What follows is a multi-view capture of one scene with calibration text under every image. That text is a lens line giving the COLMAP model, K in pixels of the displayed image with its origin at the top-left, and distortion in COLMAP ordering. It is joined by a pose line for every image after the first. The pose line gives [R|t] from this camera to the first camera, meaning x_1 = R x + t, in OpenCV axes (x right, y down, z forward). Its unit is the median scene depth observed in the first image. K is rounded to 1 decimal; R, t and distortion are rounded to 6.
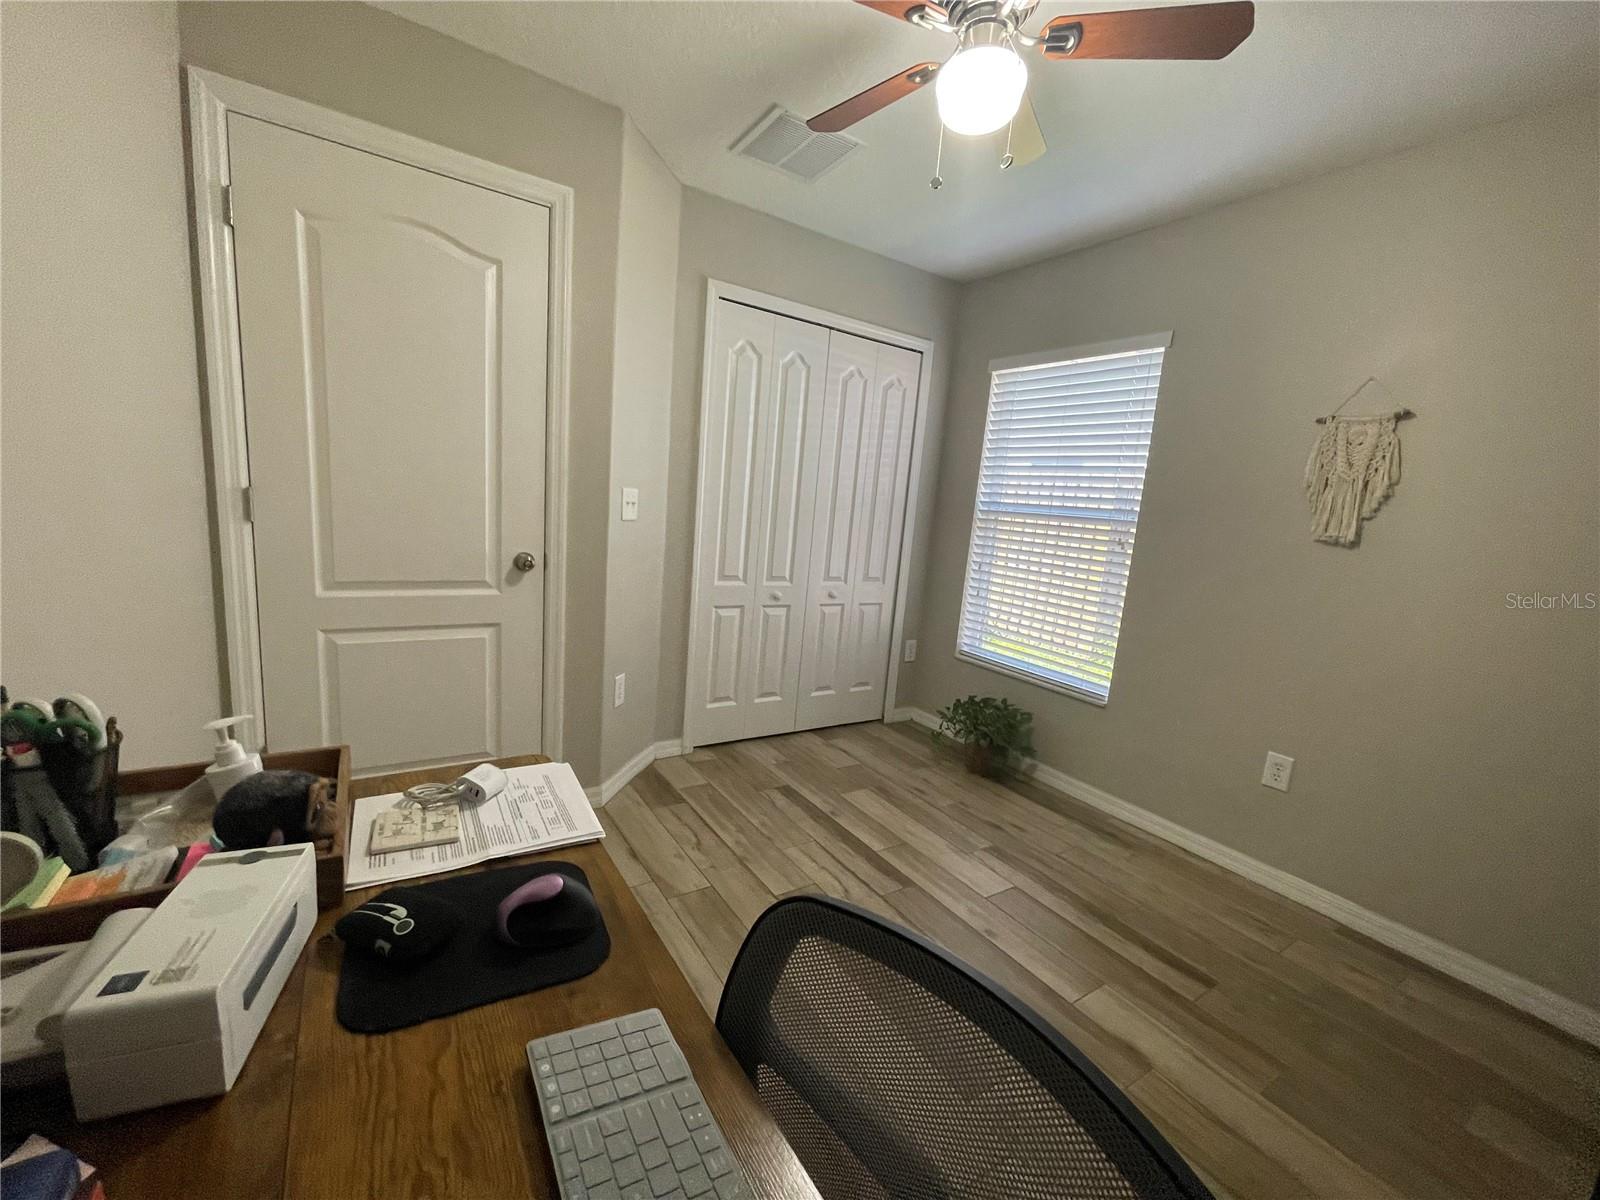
lens RADIAL K [[642.1, 0, 806.9], [0, 642.1, 608.3], [0, 0, 1]] dist [-0.001822, -0.000141]
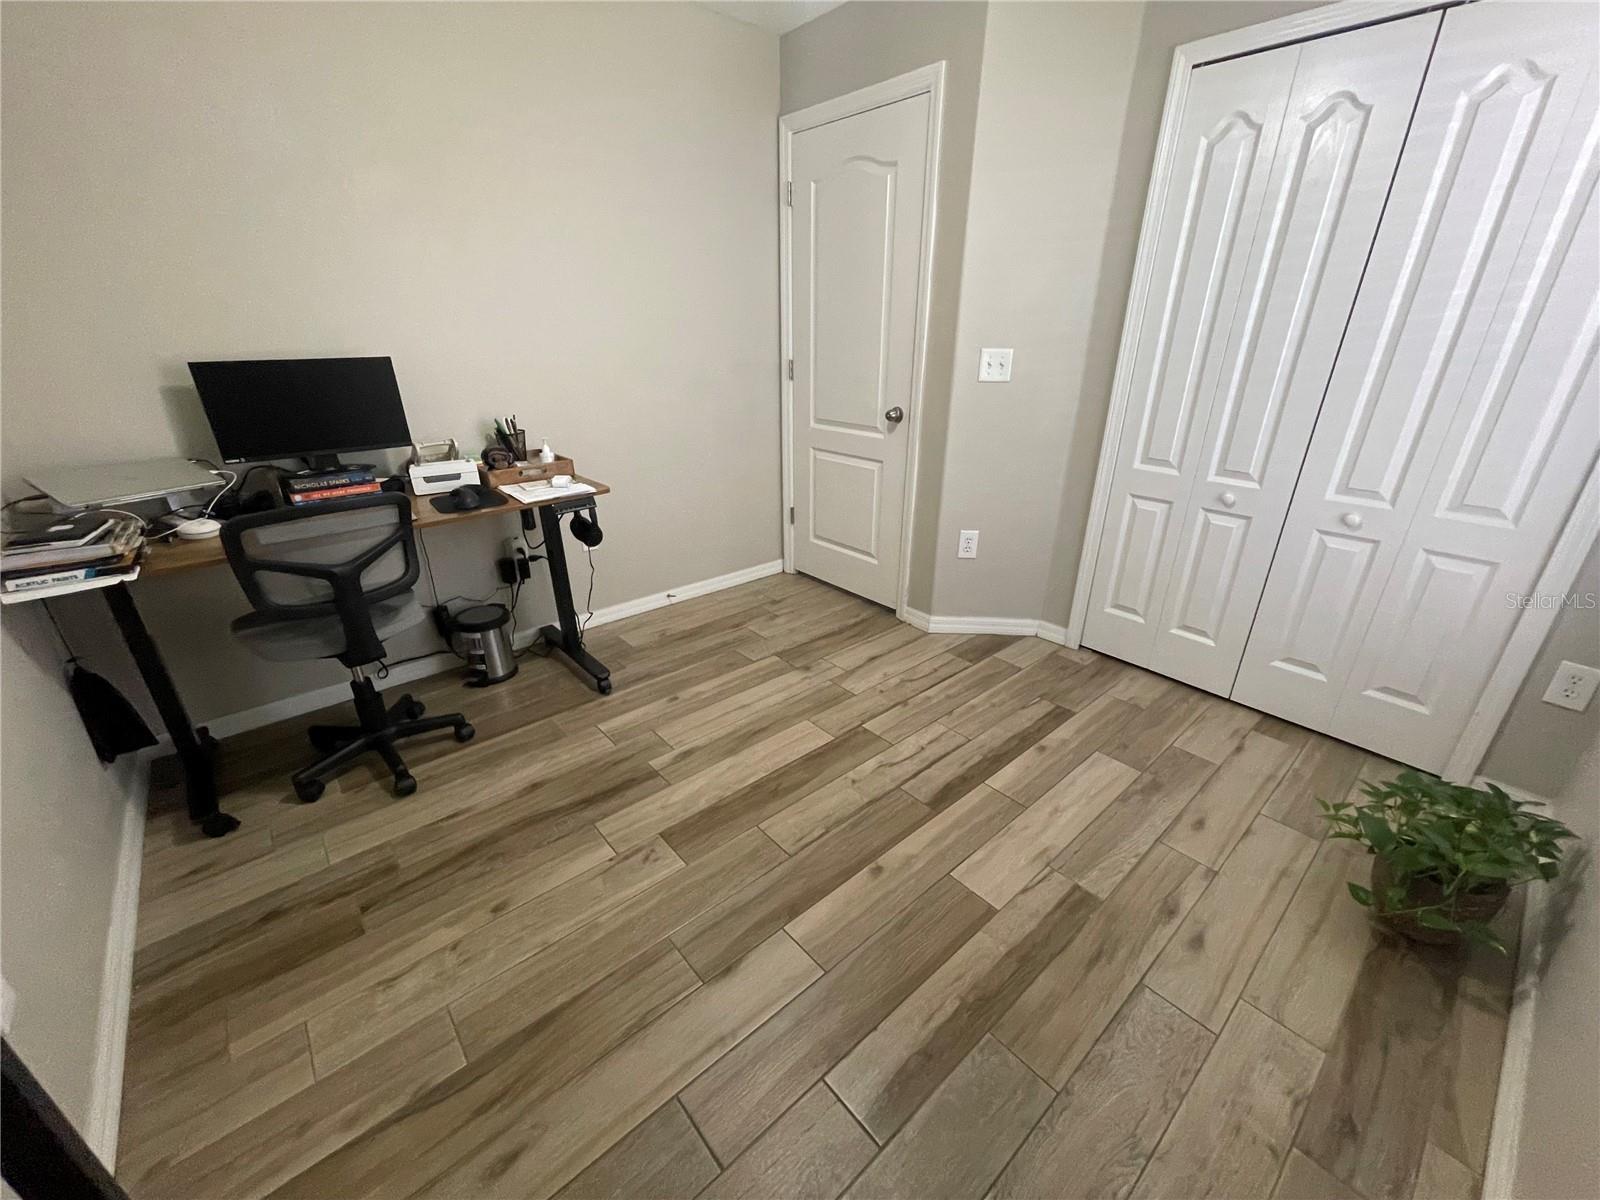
lens RADIAL K [[642.1, 0, 806.9], [0, 642.1, 608.3], [0, 0, 1]] dist [-0.001822, -0.000141]
pose [[0.142394, 0.320282, -0.936559, 0.706376], [-0.161451, 0.941045, 0.297269, -0.049641], [0.976554, 0.108879, 0.185709, 0.515491]]
